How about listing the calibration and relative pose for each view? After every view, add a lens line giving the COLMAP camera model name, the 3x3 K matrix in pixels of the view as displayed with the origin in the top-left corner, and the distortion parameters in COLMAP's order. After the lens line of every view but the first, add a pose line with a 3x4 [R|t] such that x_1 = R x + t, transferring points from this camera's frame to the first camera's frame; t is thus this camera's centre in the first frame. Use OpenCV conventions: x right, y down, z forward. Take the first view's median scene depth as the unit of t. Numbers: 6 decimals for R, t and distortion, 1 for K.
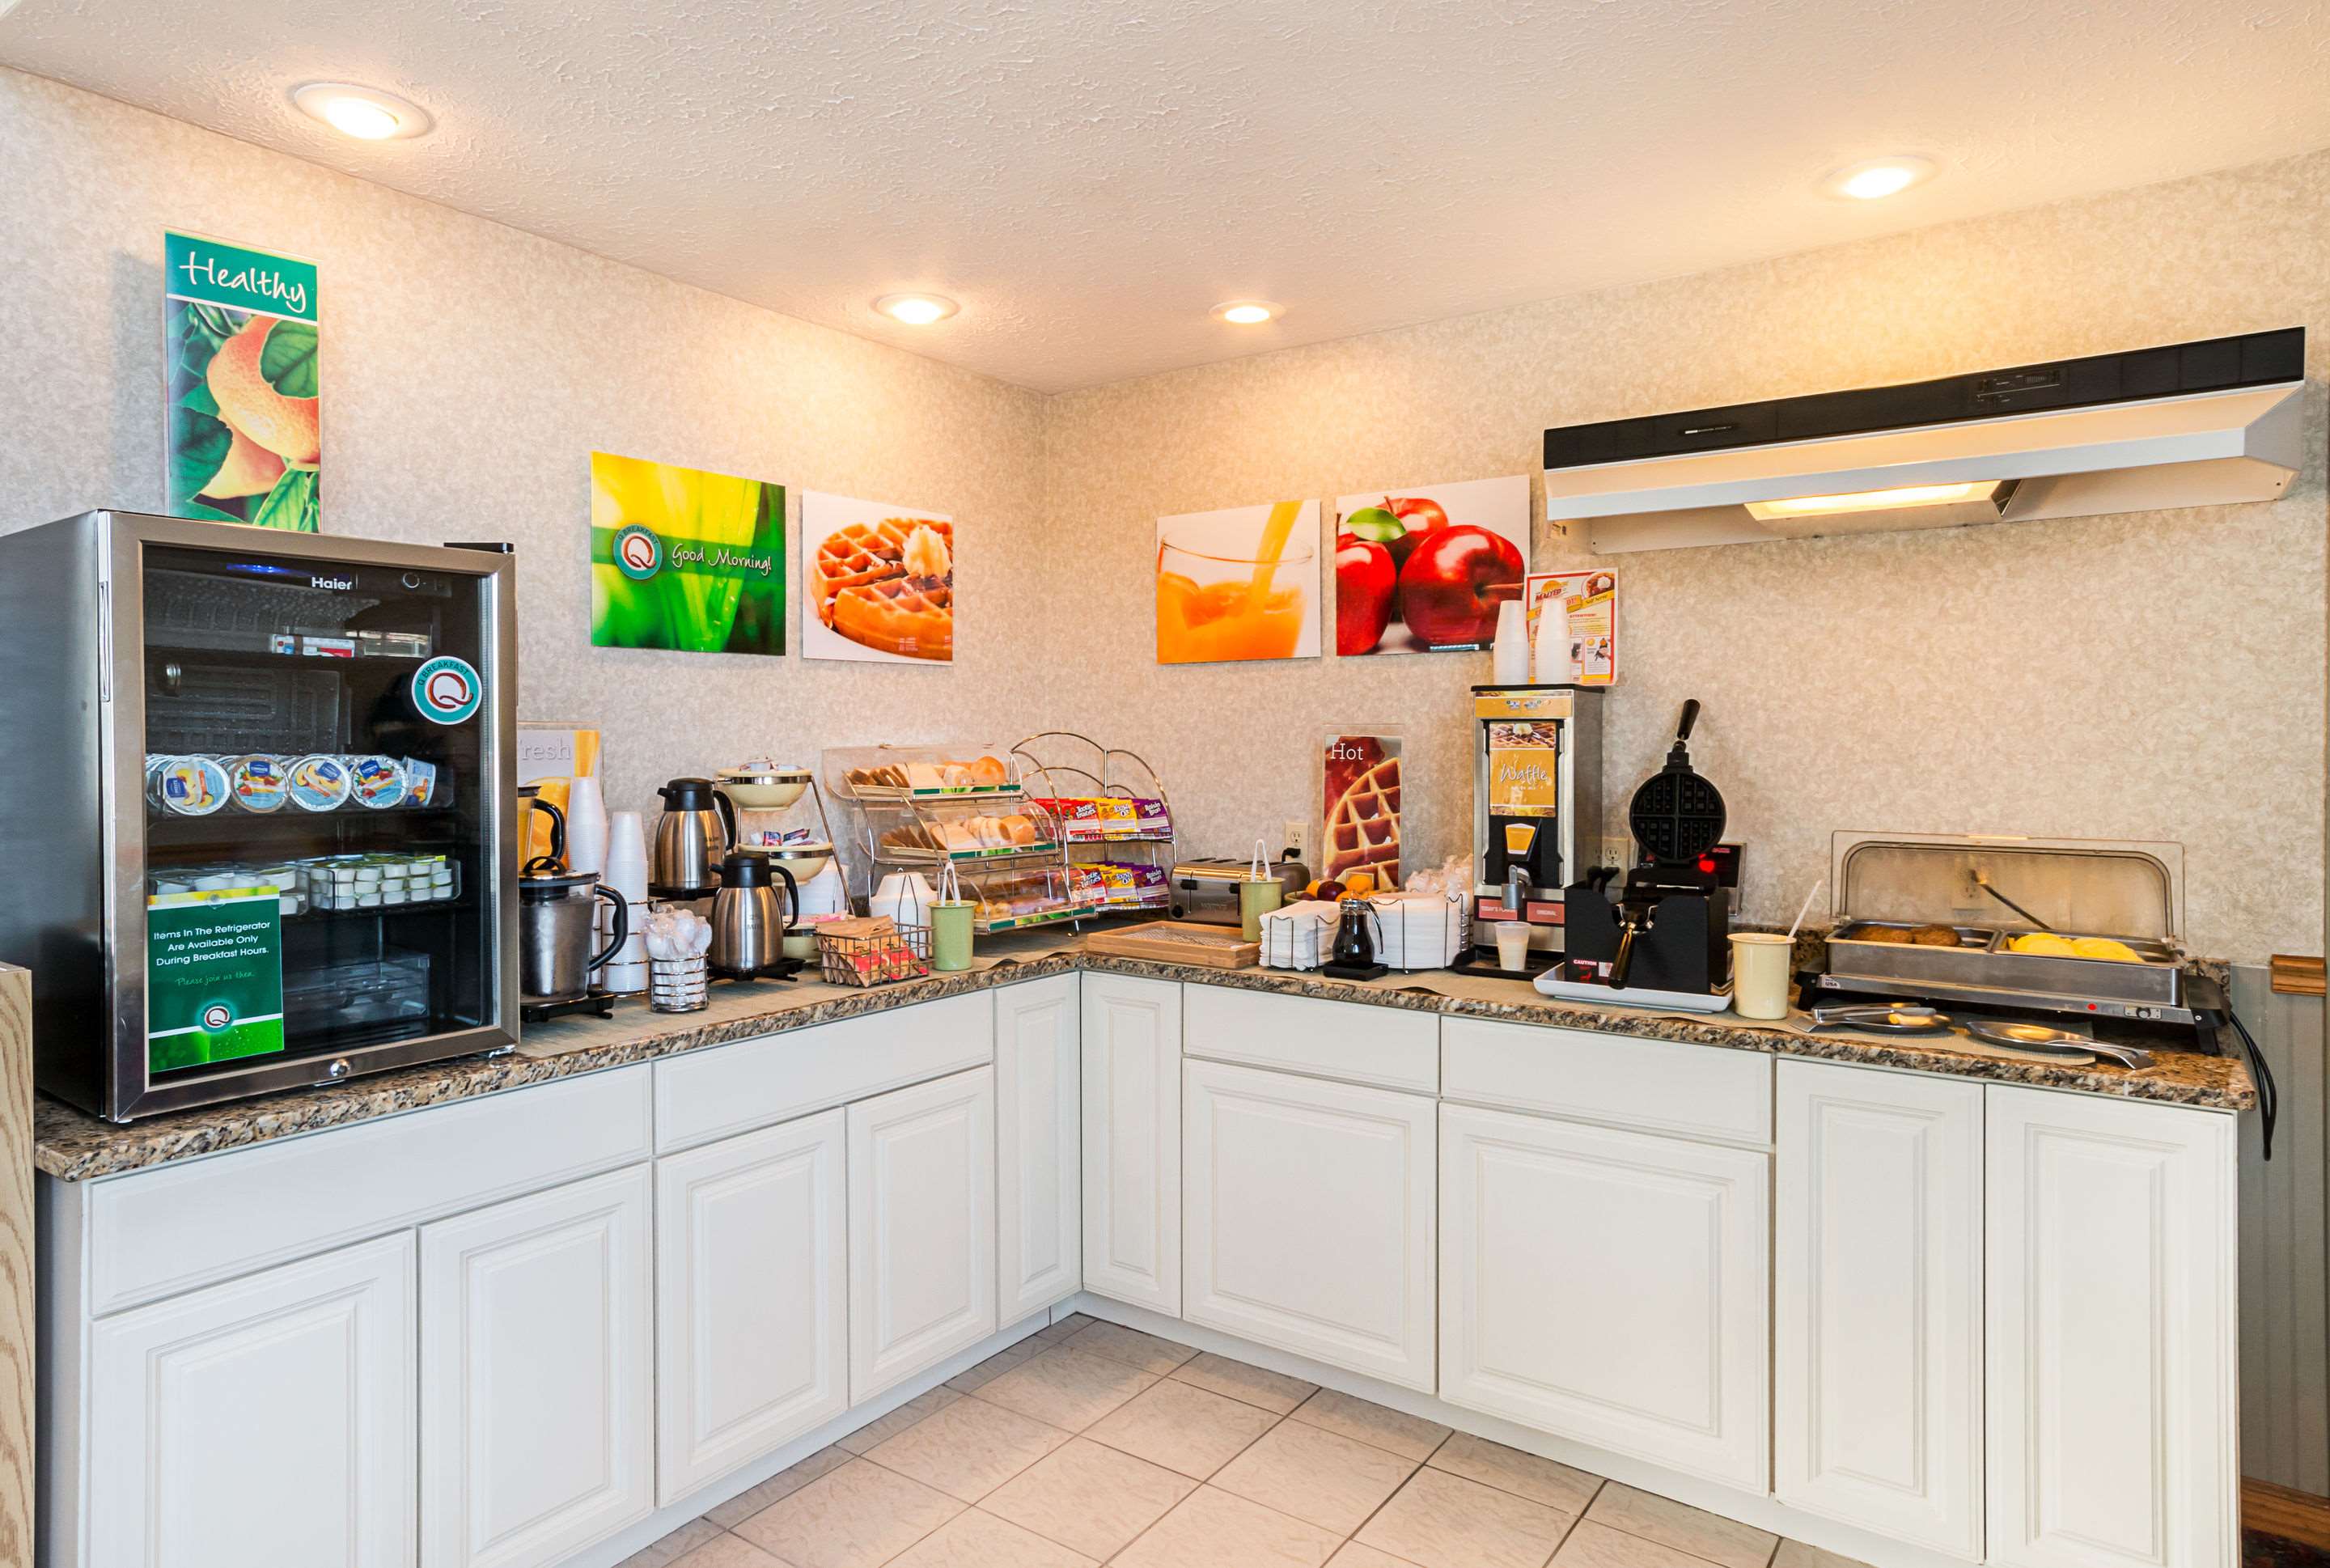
lens RADIAL K [[1271.8, 0, 1161.6], [0, 1271.8, 748.4], [0, 0, 1]] dist [-0.032649, 0.035813]
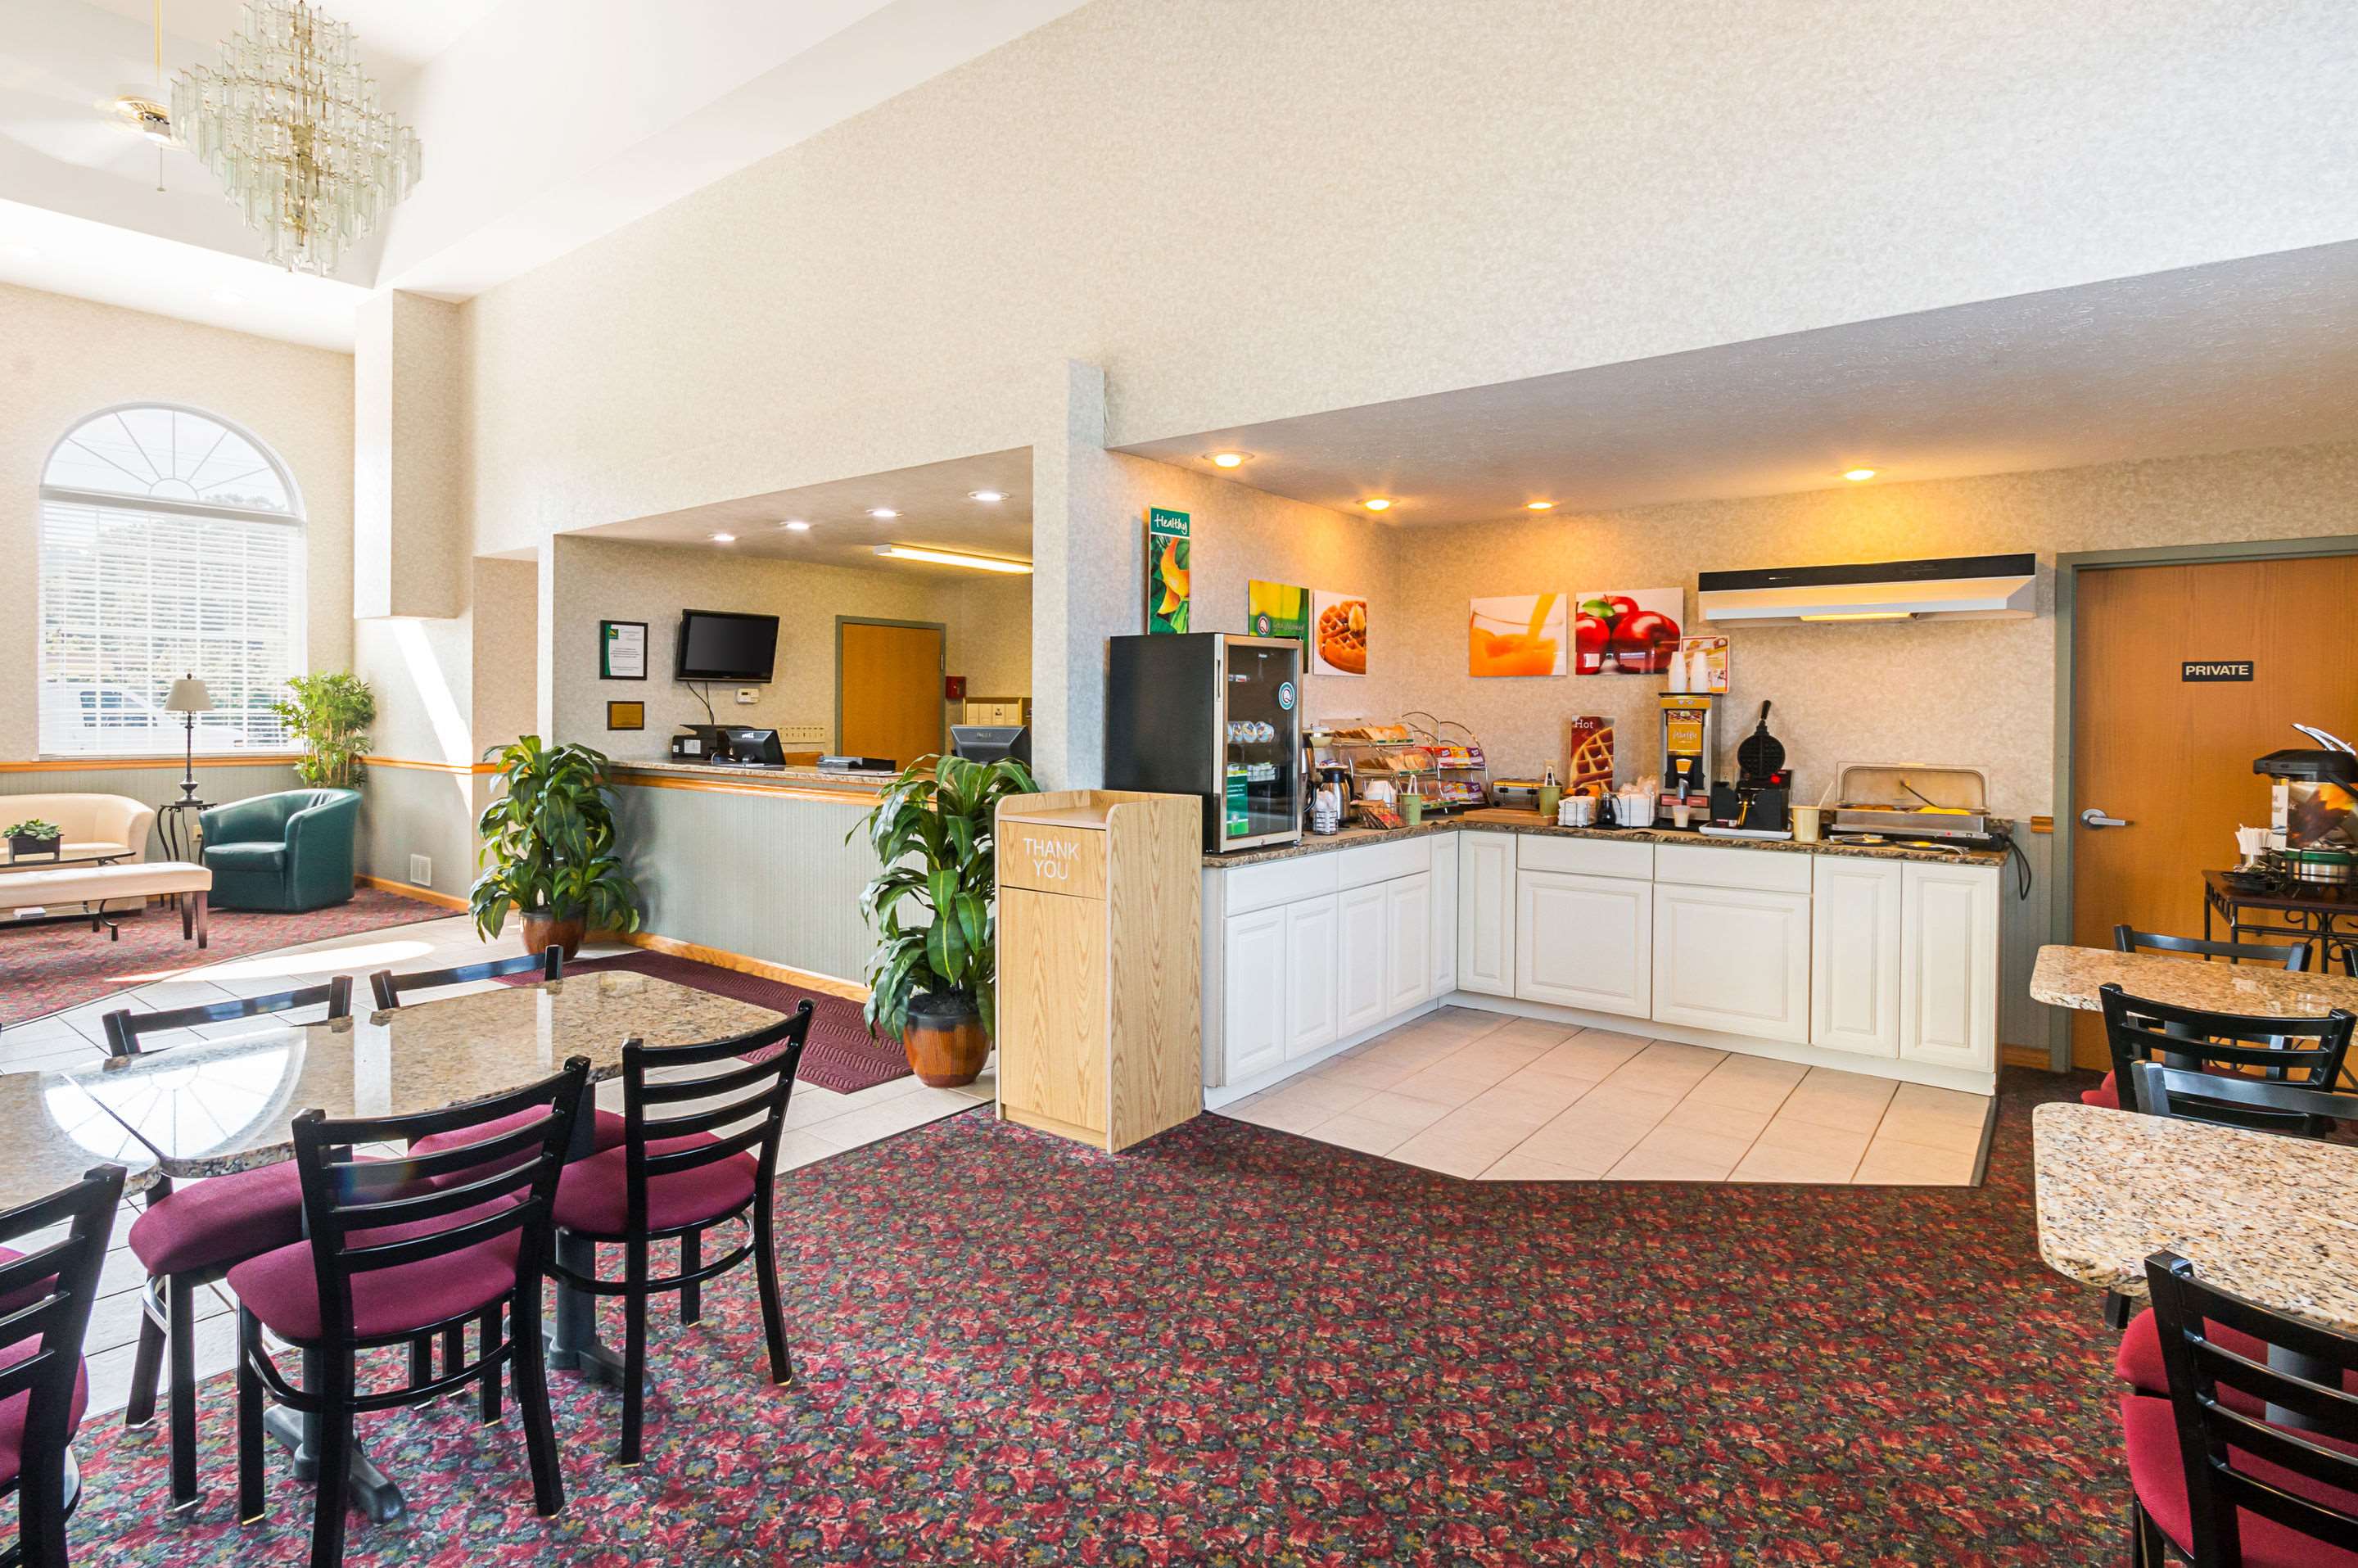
lens RADIAL K [[1238.5, 0, 1090.4], [0, 1238.5, 714.3], [0, 0, 1]] dist [-0.041510, 0.031843]
pose [[0.999111, 0.009193, -0.041136, -0.598141], [-0.009349, 0.999950, -0.003616, 0.001946], [0.041101, 0.003998, 0.999147, -1.040598]]
